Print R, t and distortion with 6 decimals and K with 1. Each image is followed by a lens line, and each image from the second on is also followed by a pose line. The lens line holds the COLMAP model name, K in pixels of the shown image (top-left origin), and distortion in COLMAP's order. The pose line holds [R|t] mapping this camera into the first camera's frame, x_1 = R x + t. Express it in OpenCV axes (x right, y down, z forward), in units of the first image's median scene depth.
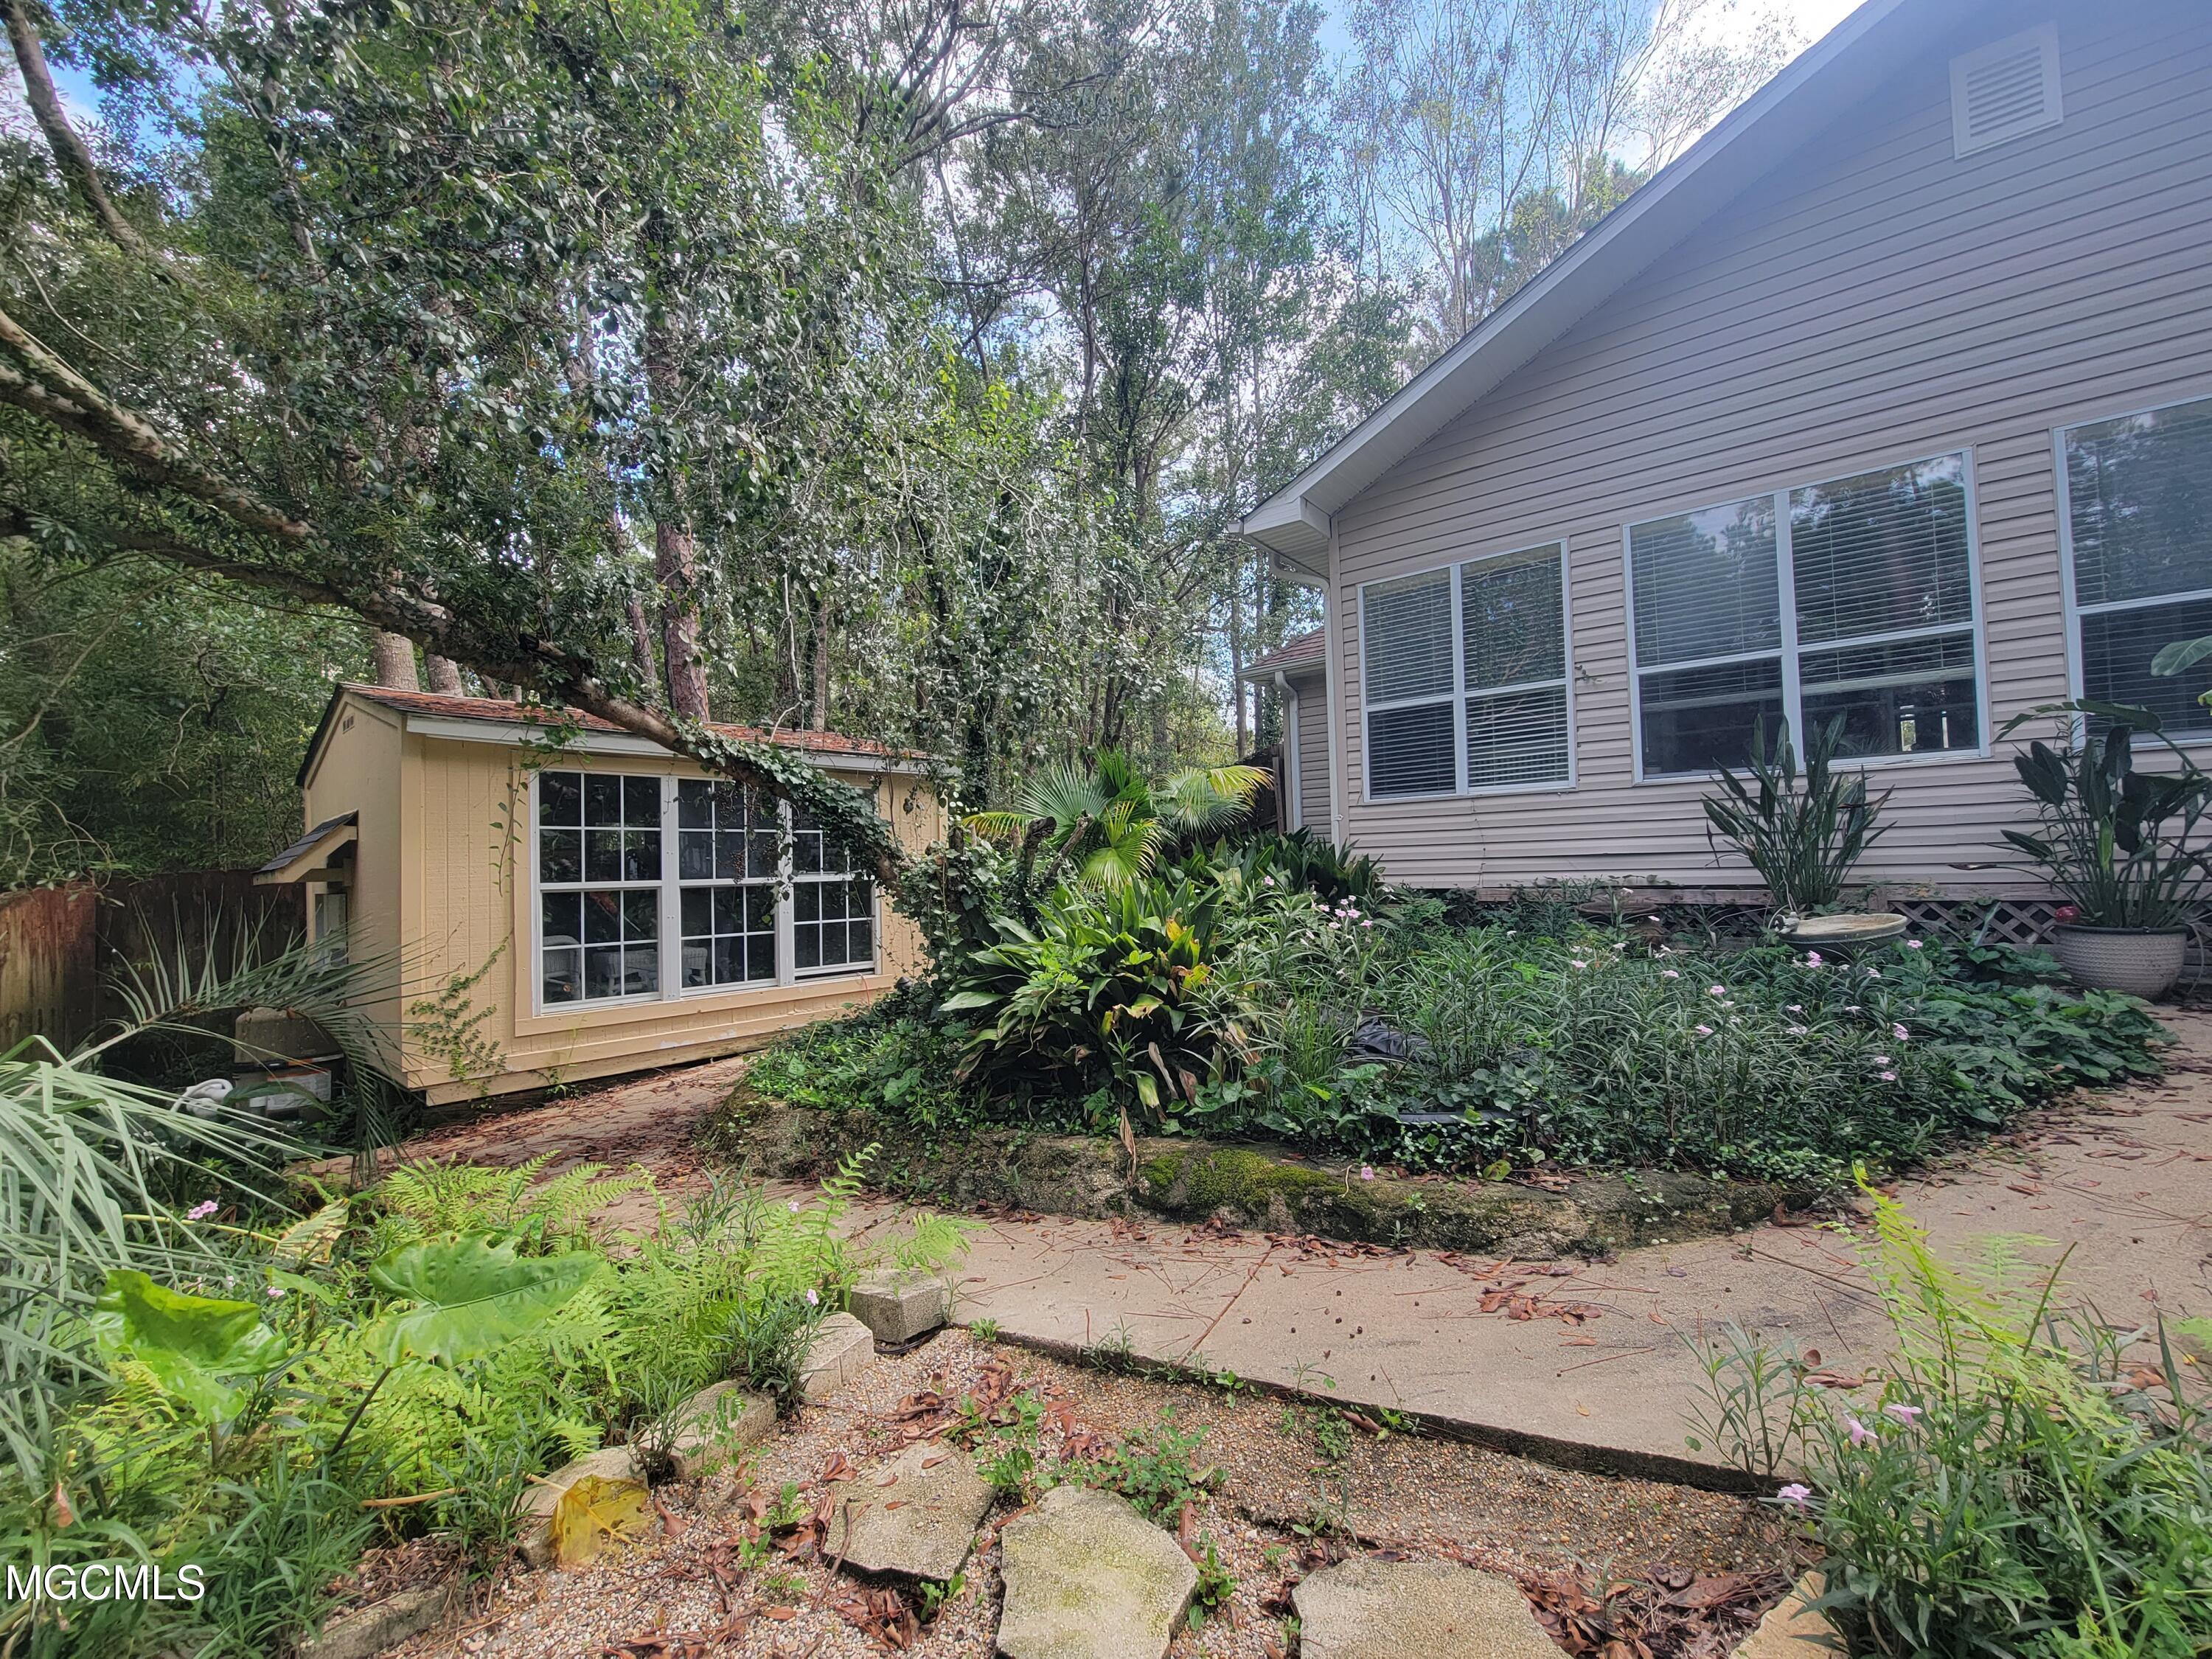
lens RADIAL K [[901.7, 0, 1110.1], [0, 901.7, 840.5], [0, 0, 1]] dist [0.001685, -0.002942]
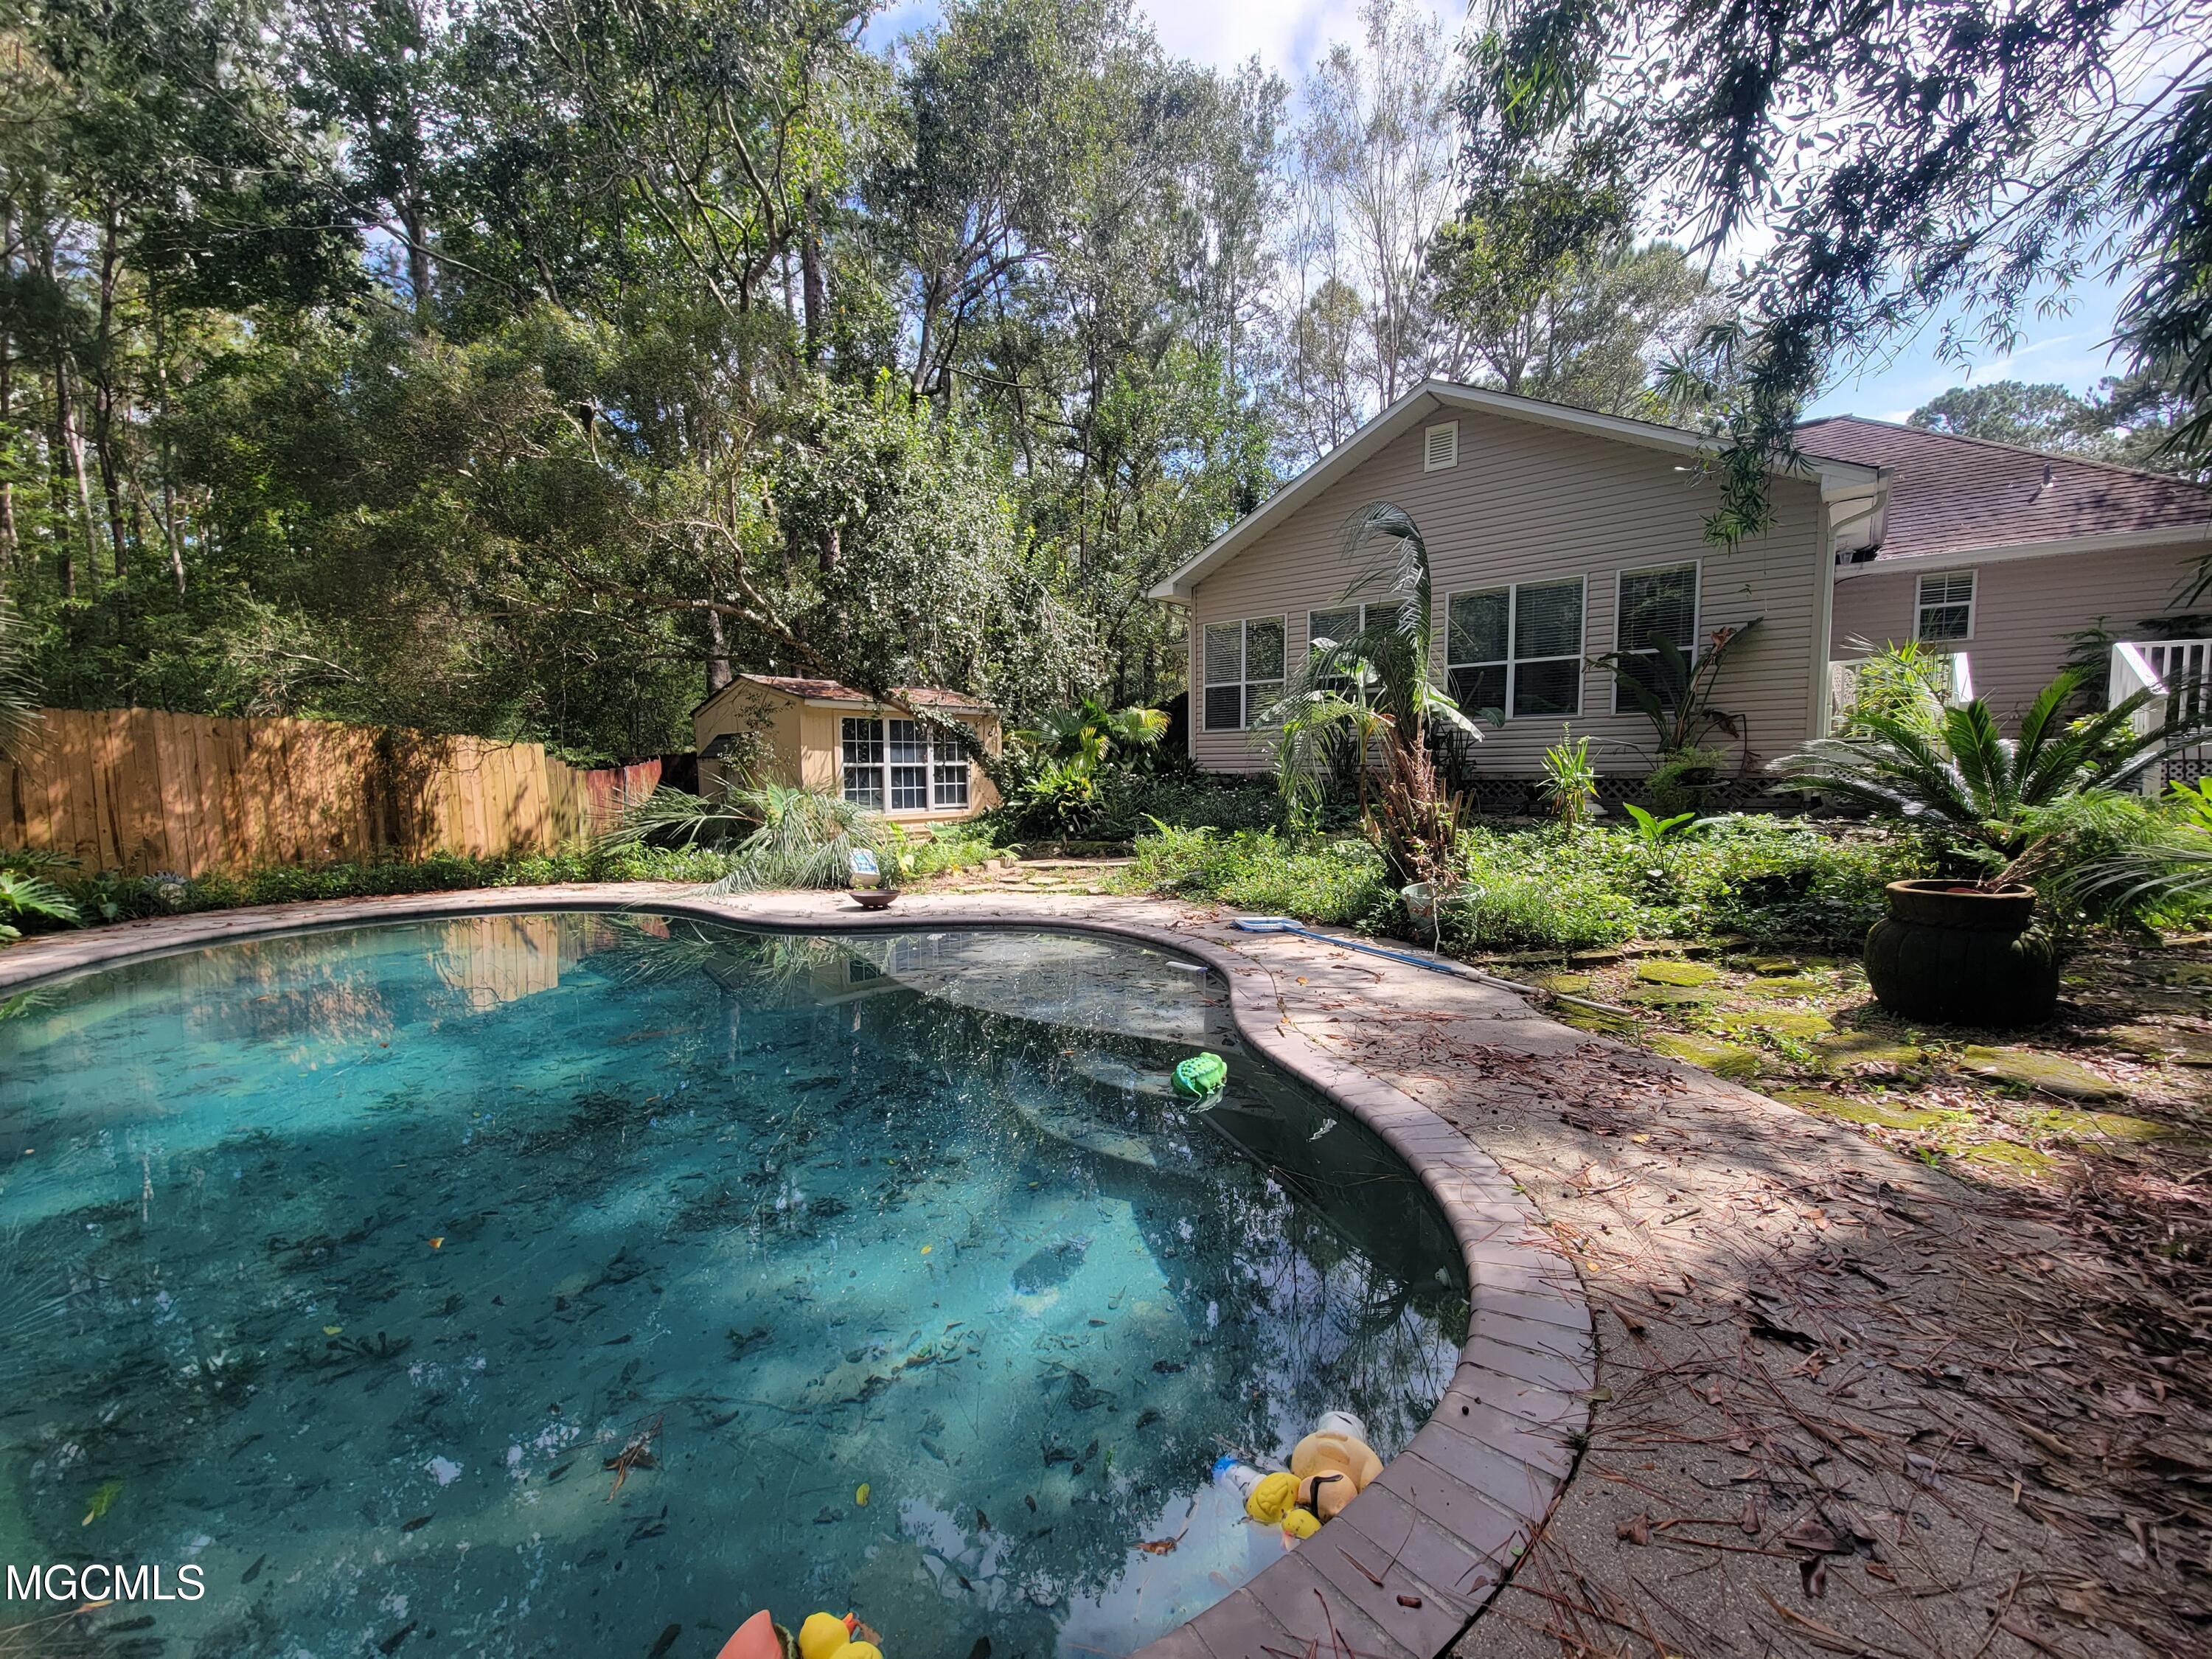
lens RADIAL K [[901.7, 0, 1110.1], [0, 901.7, 840.5], [0, 0, 1]] dist [0.001685, -0.002942]
pose [[0.999420, 0.022528, -0.025524, 0.145256], [-0.019436, 0.993120, 0.115480, -0.034964], [0.027950, -0.114916, 0.992982, -1.243274]]
